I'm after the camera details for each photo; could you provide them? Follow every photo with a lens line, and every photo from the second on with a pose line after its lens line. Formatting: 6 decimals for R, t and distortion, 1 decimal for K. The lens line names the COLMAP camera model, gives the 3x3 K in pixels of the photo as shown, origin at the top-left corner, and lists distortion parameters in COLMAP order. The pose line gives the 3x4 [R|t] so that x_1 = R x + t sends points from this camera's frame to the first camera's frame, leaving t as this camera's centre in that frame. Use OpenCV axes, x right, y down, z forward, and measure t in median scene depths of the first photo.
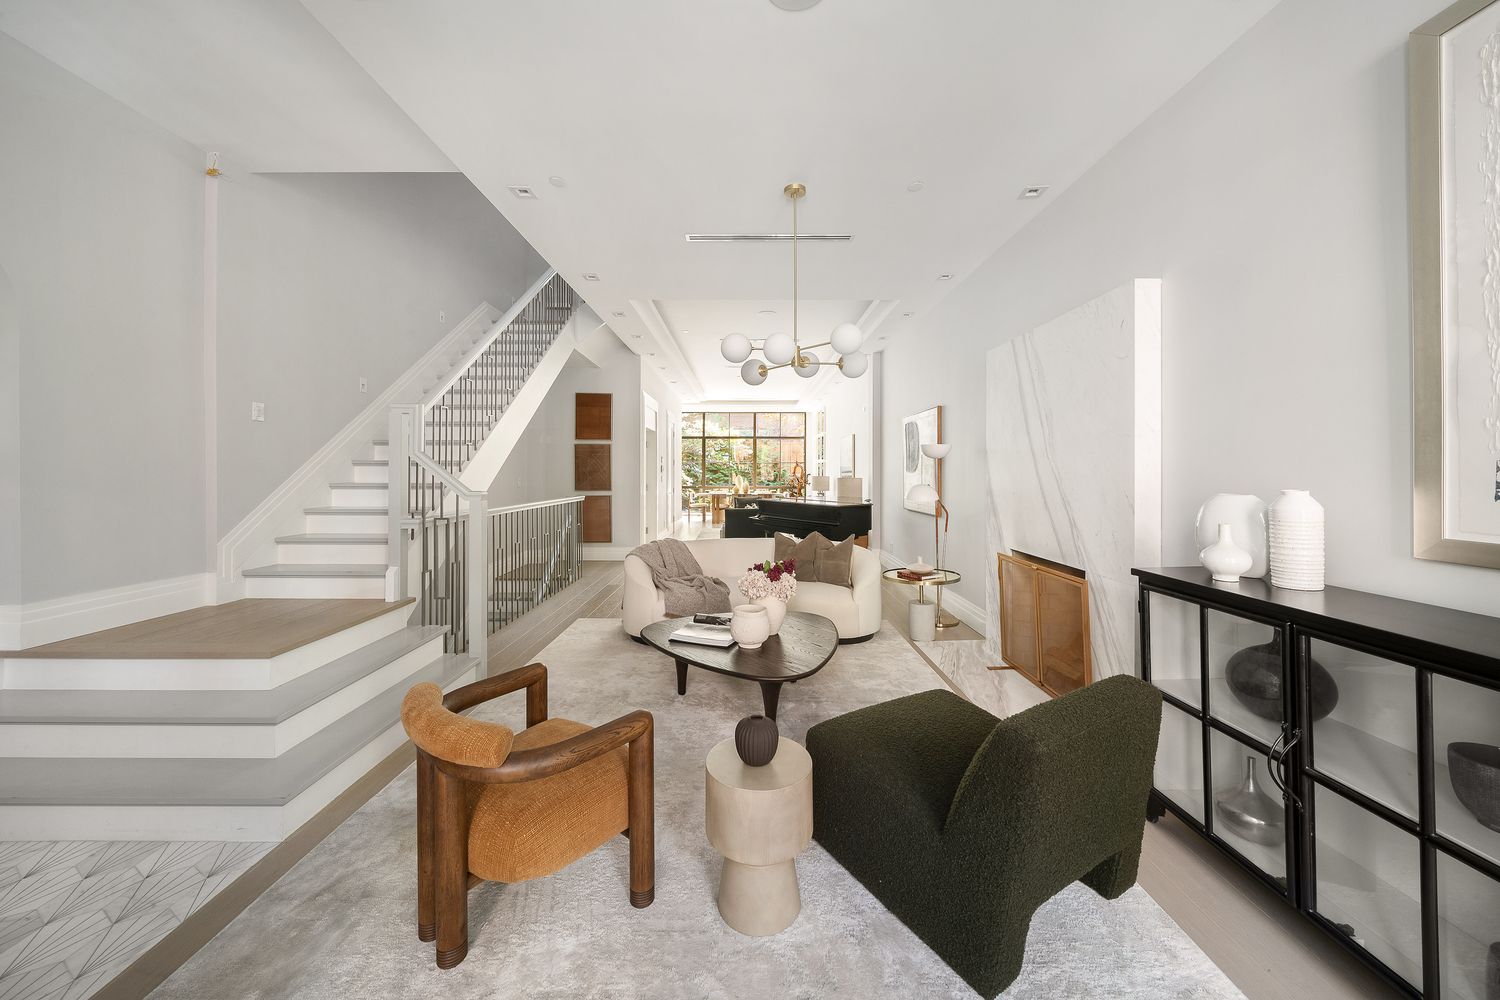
lens RADIAL K [[539.7, 0, 751.8], [0, 539.7, 482.6], [0, 0, 1]] dist [-0.000519, -0.000075]
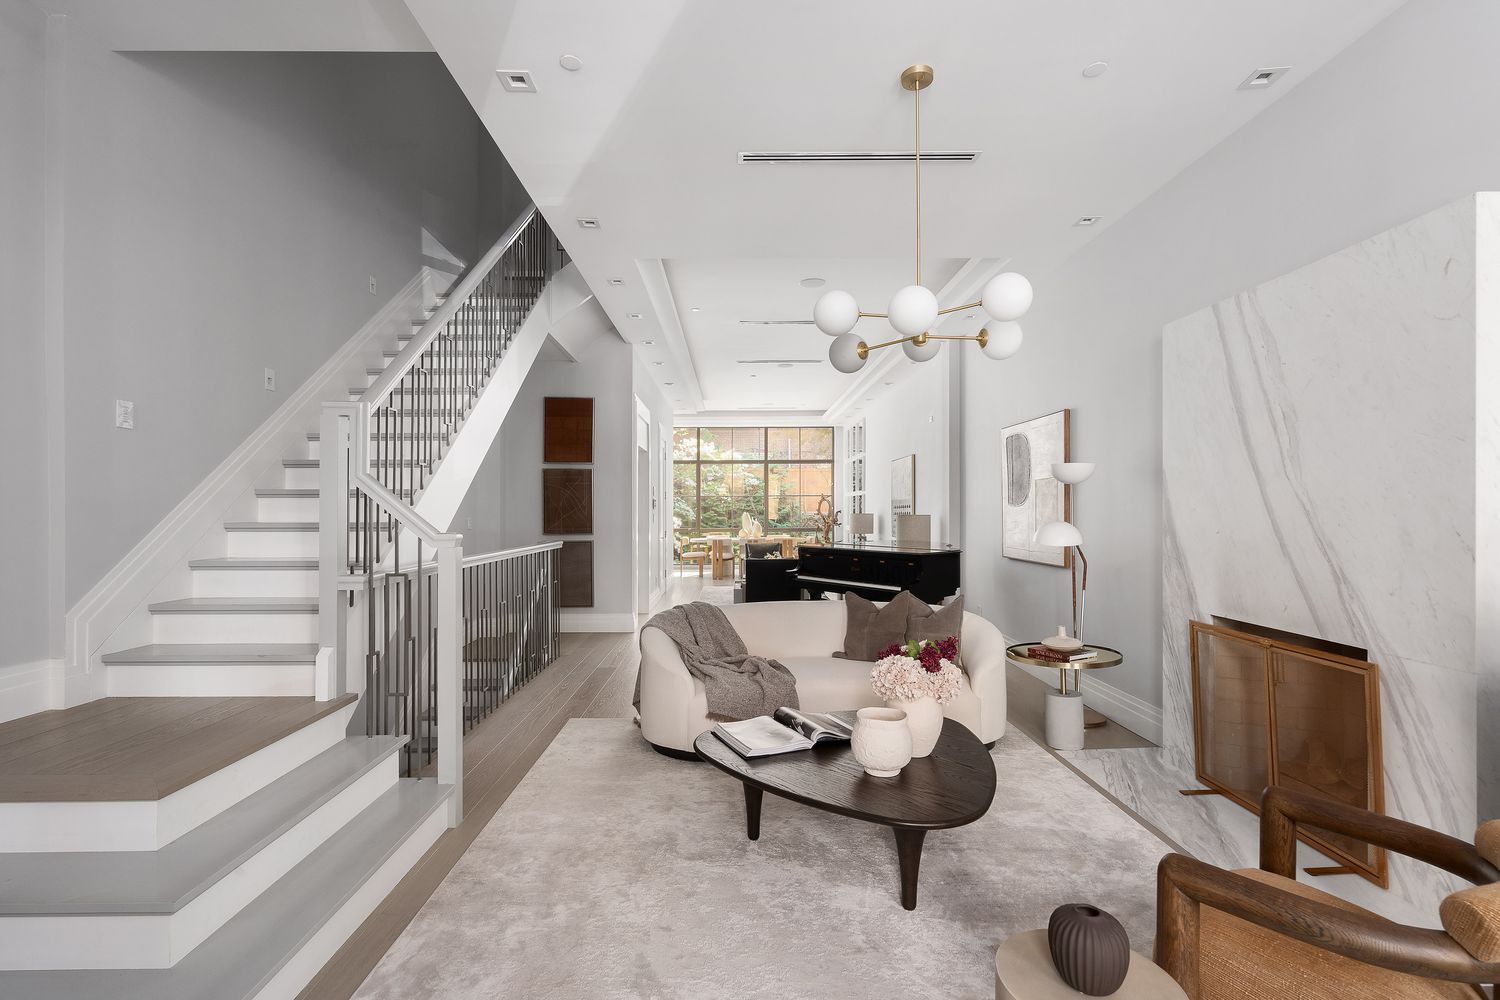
lens RADIAL K [[719.7, 0, 726.8], [0, 719.7, 522.8], [0, 0, 1]] dist [0.001457, 0.000416]
pose [[0.999766, -0.006892, -0.020526, -0.109304], [0.006833, 0.999972, -0.002906, 0.005915], [0.020546, 0.002766, 0.999785, 0.090158]]
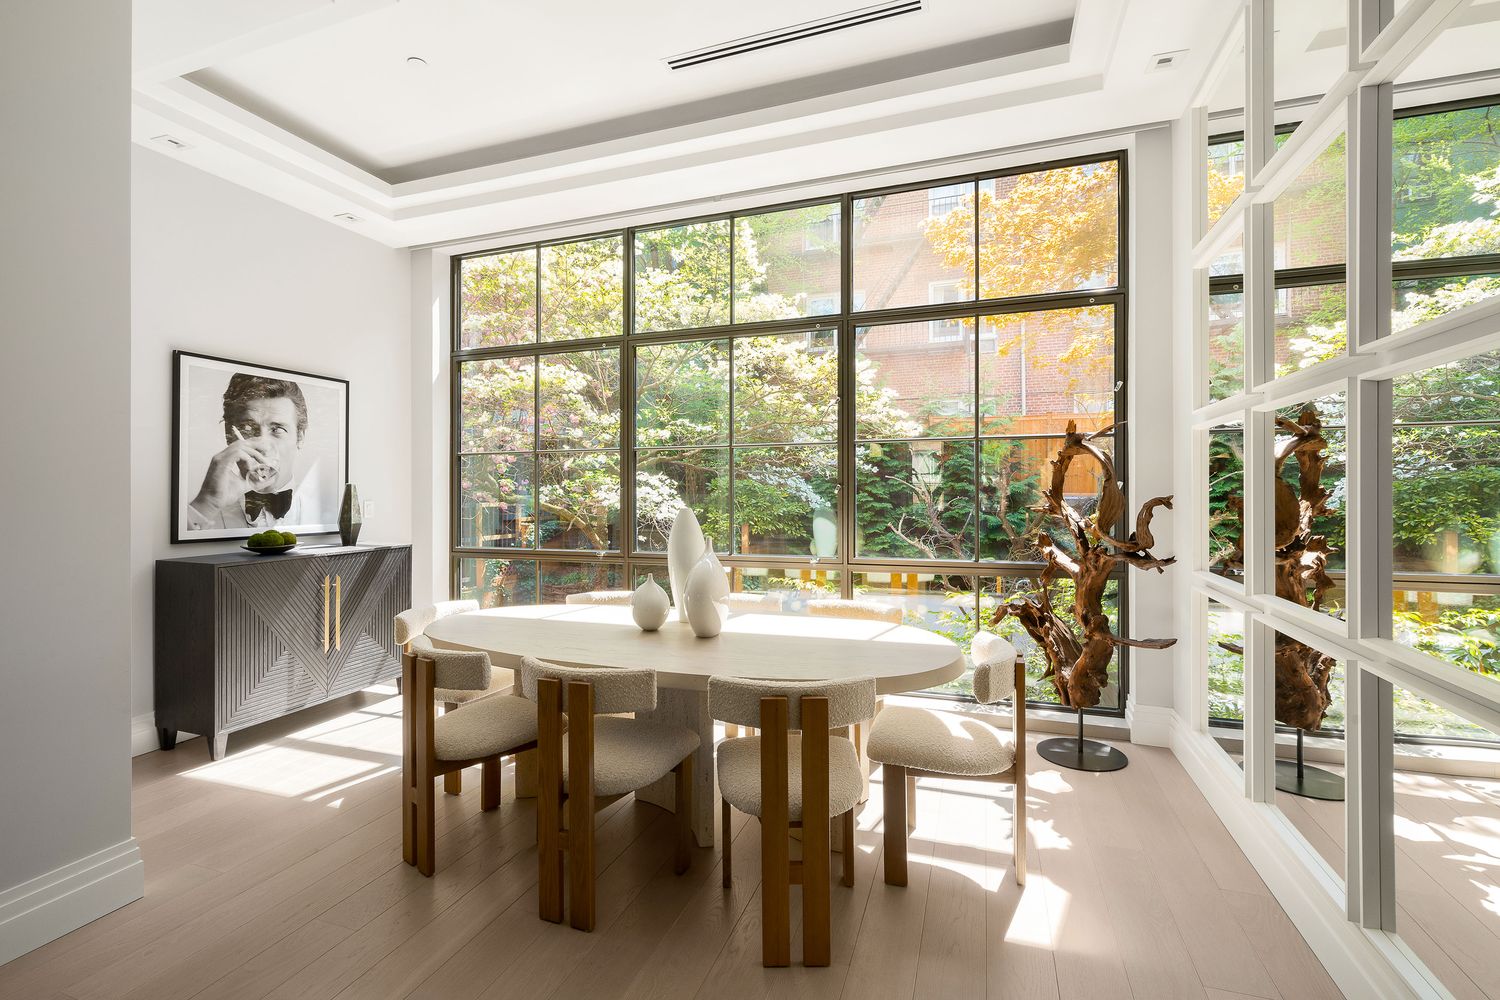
lens RADIAL K [[664.1, 0, 750.0], [0, 664.1, 500.0], [0, 0, 1]] dist [-0.000862, 0.000146]
pose [[0.932606, -0.004144, -0.360872, 0.266922], [0.003248, 0.999990, -0.003089, -0.064889], [0.360881, 0.001708, 0.932610, 3.192550]]
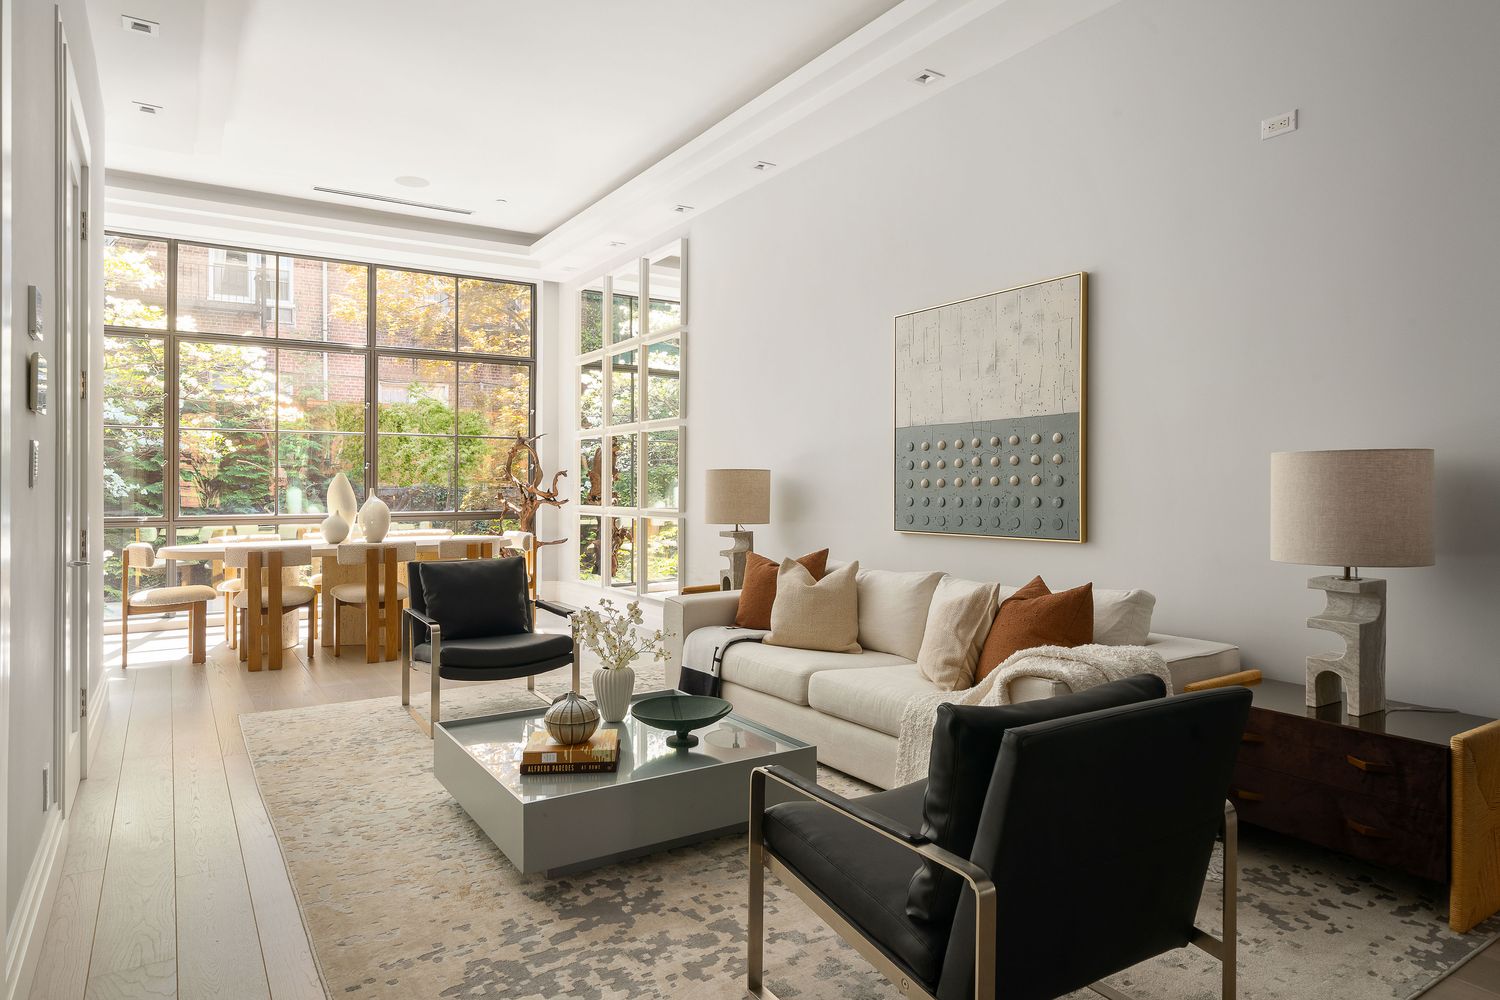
lens RADIAL K [[923.4, 0, 750.0], [0, 923.4, 500.0], [0, 0, 1]] dist [0.002482, 0.001015]
pose [[0.850615, -0.003785, 0.525775, -0.361998], [0.001919, 0.999990, 0.004094, -0.007152], [-0.525785, -0.002474, 0.850614, 1.929663]]
